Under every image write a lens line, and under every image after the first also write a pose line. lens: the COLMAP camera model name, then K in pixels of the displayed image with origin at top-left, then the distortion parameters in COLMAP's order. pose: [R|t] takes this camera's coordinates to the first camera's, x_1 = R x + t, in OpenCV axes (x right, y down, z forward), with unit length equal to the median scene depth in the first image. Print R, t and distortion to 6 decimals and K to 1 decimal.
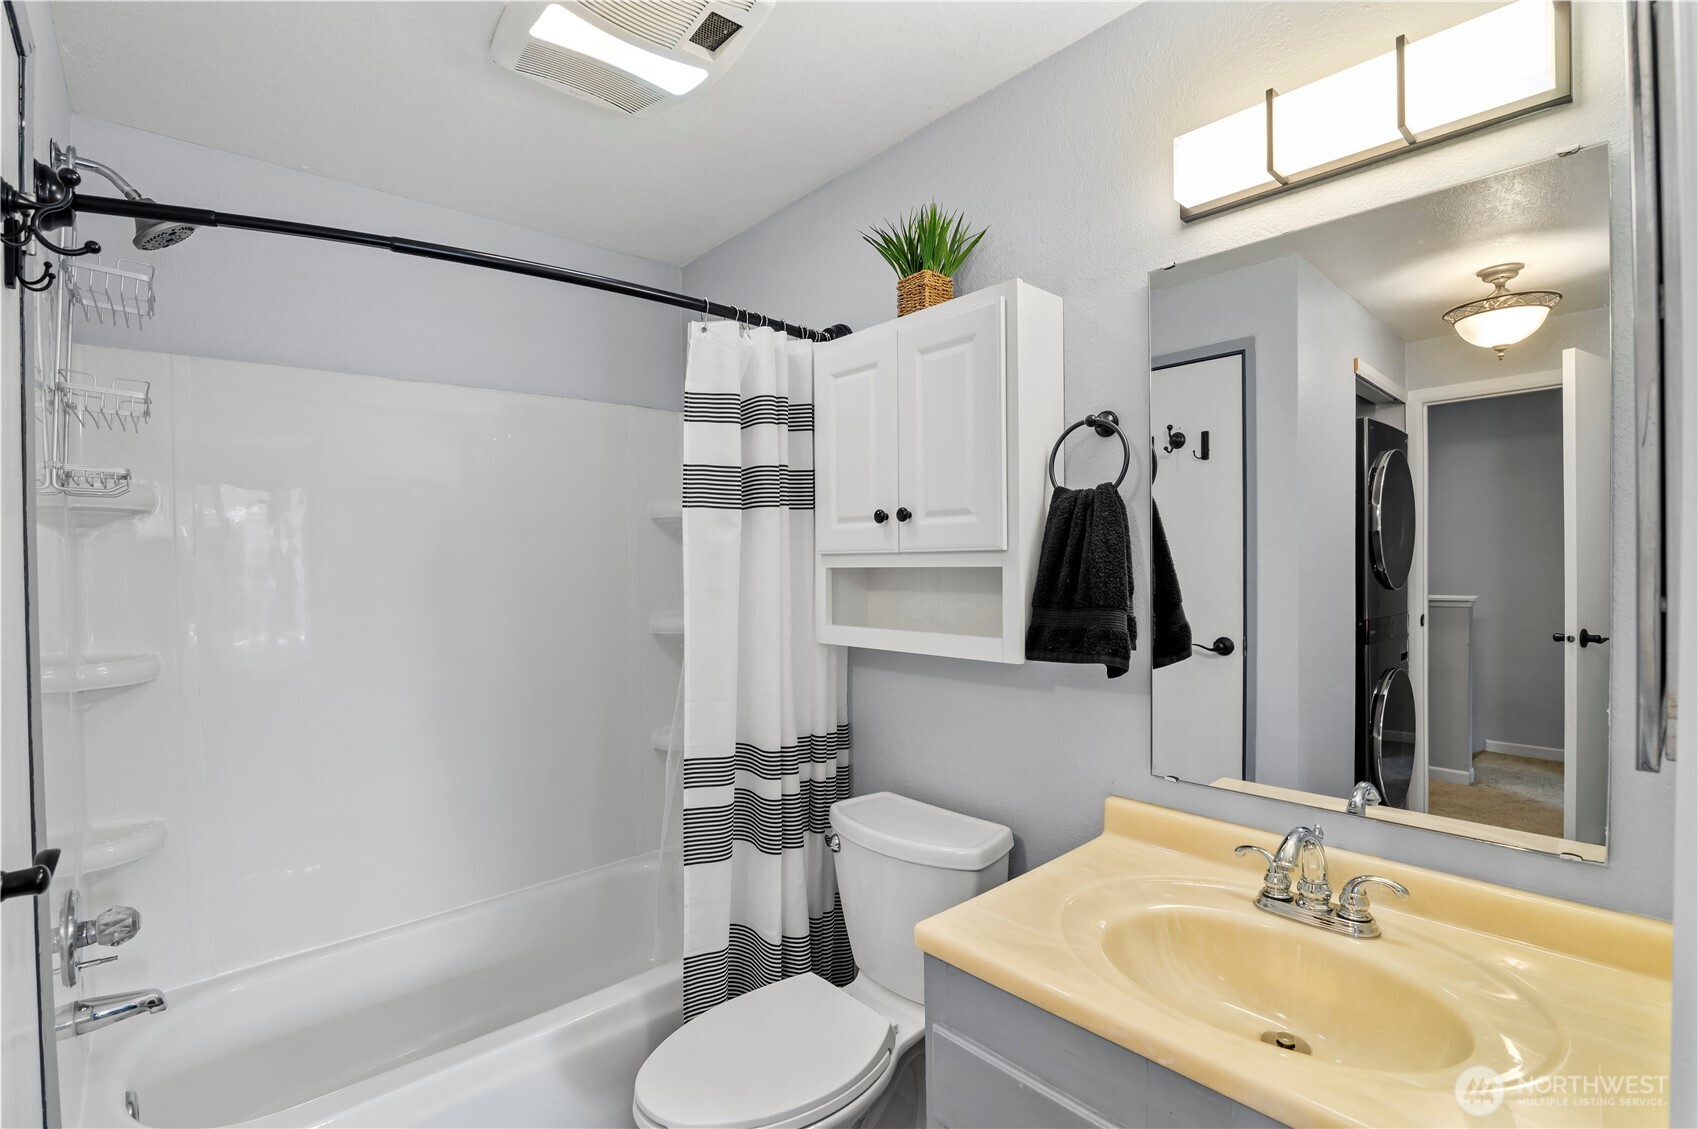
lens RADIAL K [[779.1, 0, 848.6], [0, 779.1, 563.5], [0, 0, 1]] dist [-0.019938, 0.000592]
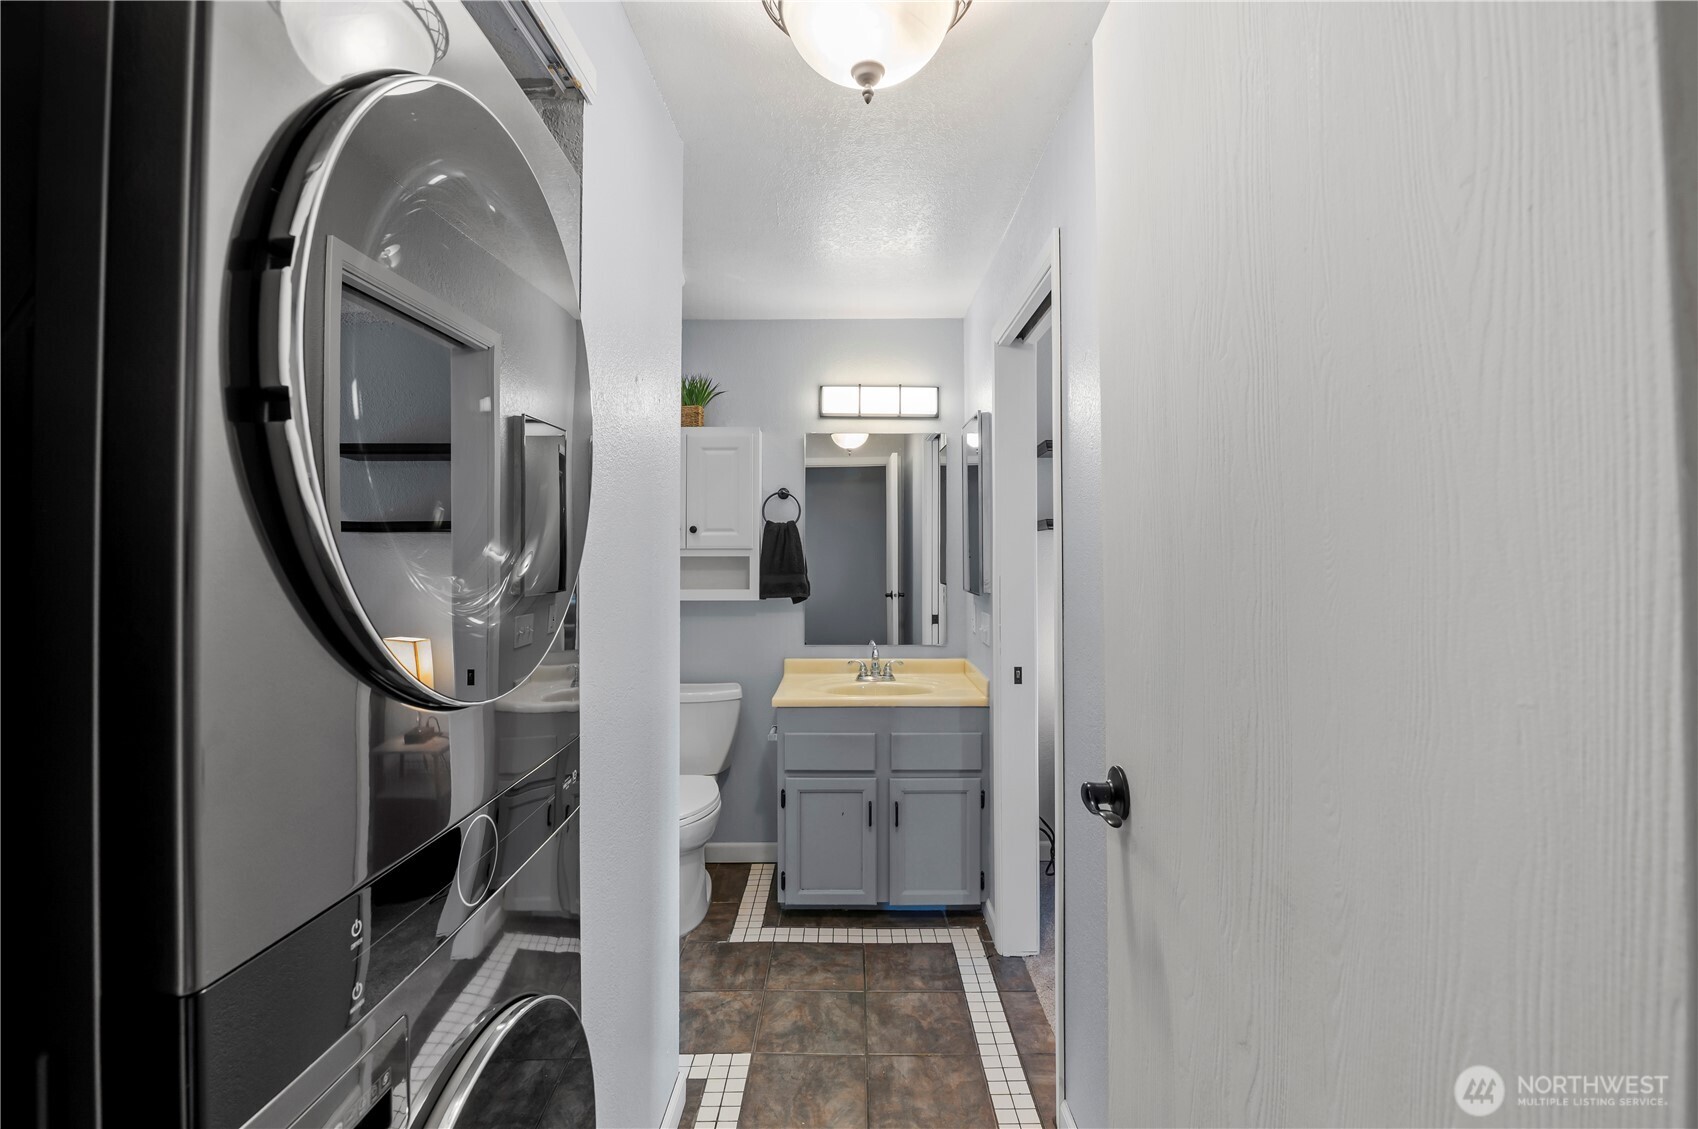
lens RADIAL K [[779.1, 0, 848.4], [0, 779.1, 557.6], [0, 0, 1]] dist [-0.019938, 0.000592]
pose [[0.667967, 0.004460, 0.744178, -1.236906], [-0.002376, 0.999990, -0.003860, 0.014325], [-0.744188, 0.000810, 0.667970, -0.657774]]
